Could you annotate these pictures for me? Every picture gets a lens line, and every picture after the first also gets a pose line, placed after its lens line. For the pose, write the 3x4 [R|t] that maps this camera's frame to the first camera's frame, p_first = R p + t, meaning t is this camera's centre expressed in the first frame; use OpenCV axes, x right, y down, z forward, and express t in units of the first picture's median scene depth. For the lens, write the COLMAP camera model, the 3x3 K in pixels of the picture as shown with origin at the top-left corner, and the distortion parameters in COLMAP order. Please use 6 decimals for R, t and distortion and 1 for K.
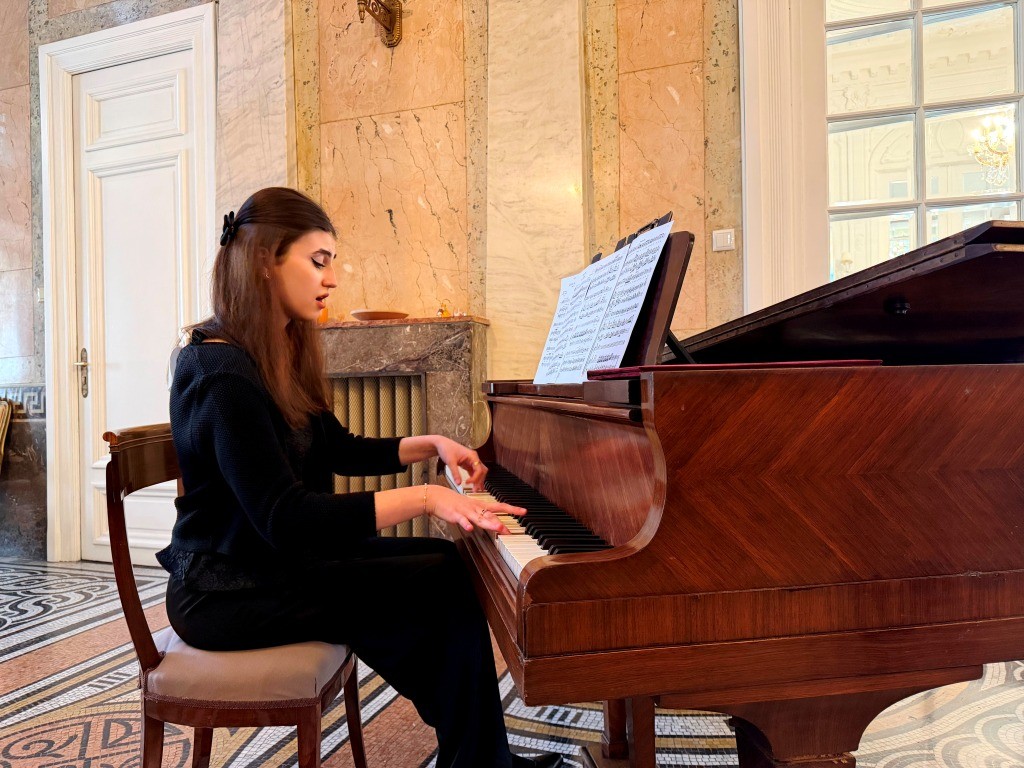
lens RADIAL K [[715.6, 0, 524.8], [0, 715.6, 368.4], [0, 0, 1]] dist [0.021407, -0.043592]
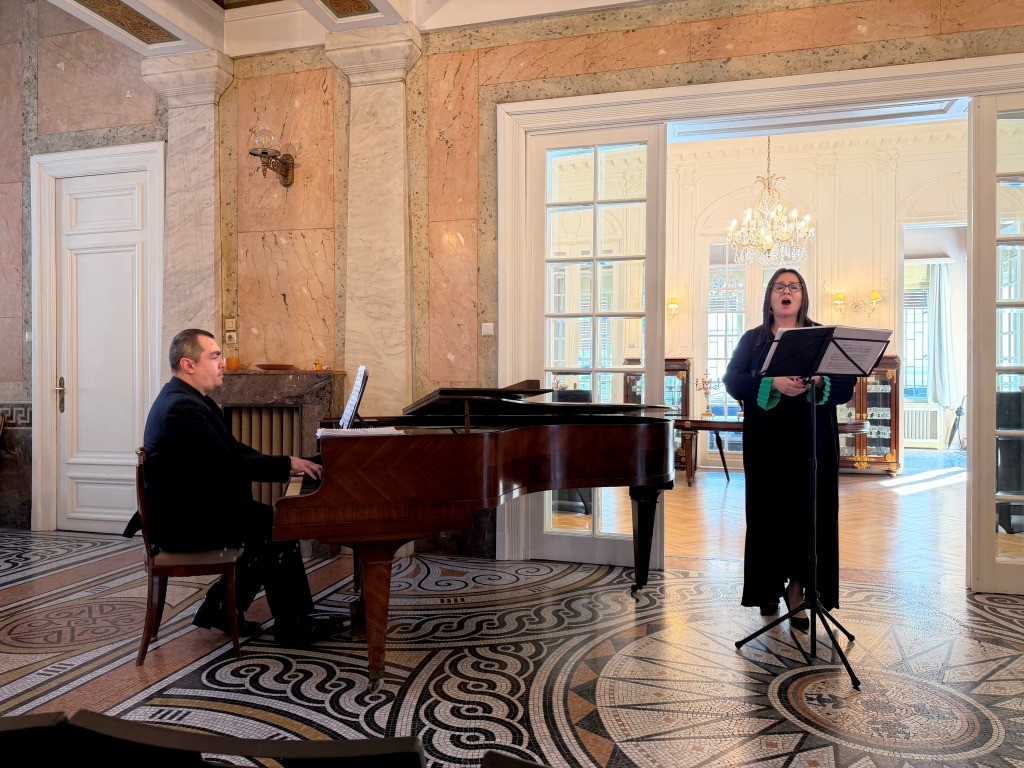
lens RADIAL K [[715.6, 0, 522.8], [0, 715.6, 376.1], [0, 0, 1]] dist [0.021407, -0.043592]
pose [[0.996582, 0.022948, 0.079357, 0.200424], [-0.023765, 0.999674, 0.009370, -0.078210], [-0.079116, -0.011224, 0.996802, -0.552649]]
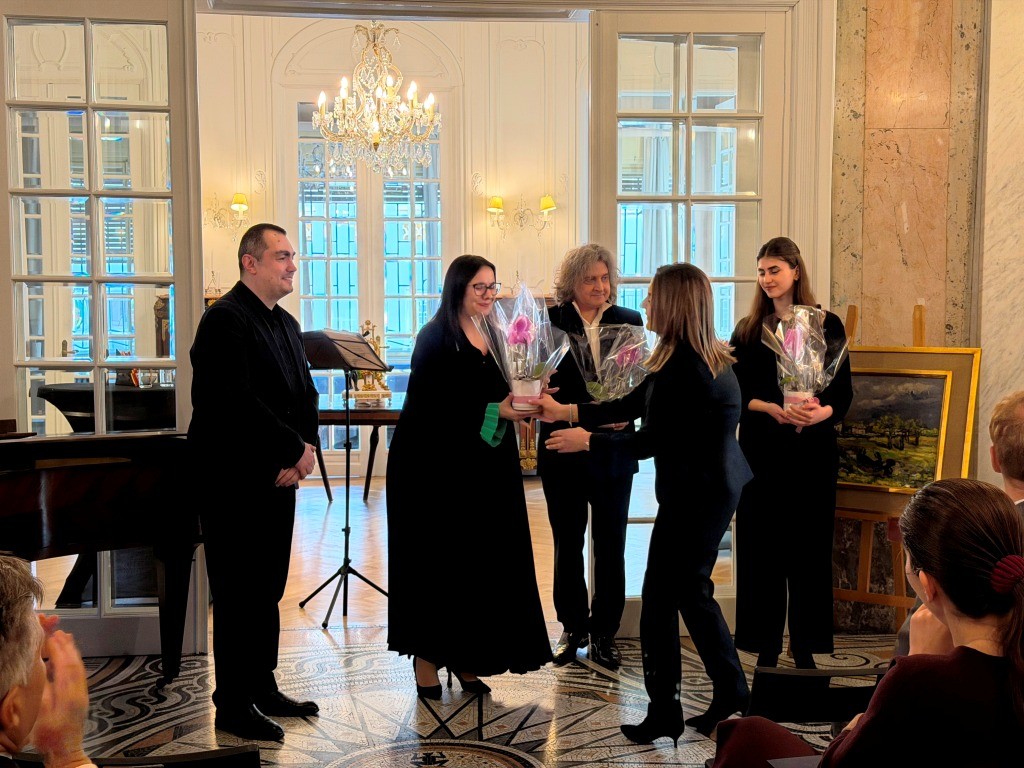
lens RADIAL K [[1440.8, 0, 518.4], [0, 1440.8, 378.0], [0, 0, 1]] dist [0.050780, 0.000000]
pose [[0.897166, -0.015914, 0.441406, 0.121768], [-0.018336, 0.997147, 0.073219, -0.204048], [-0.441312, -0.073783, 0.894315, -1.044941]]
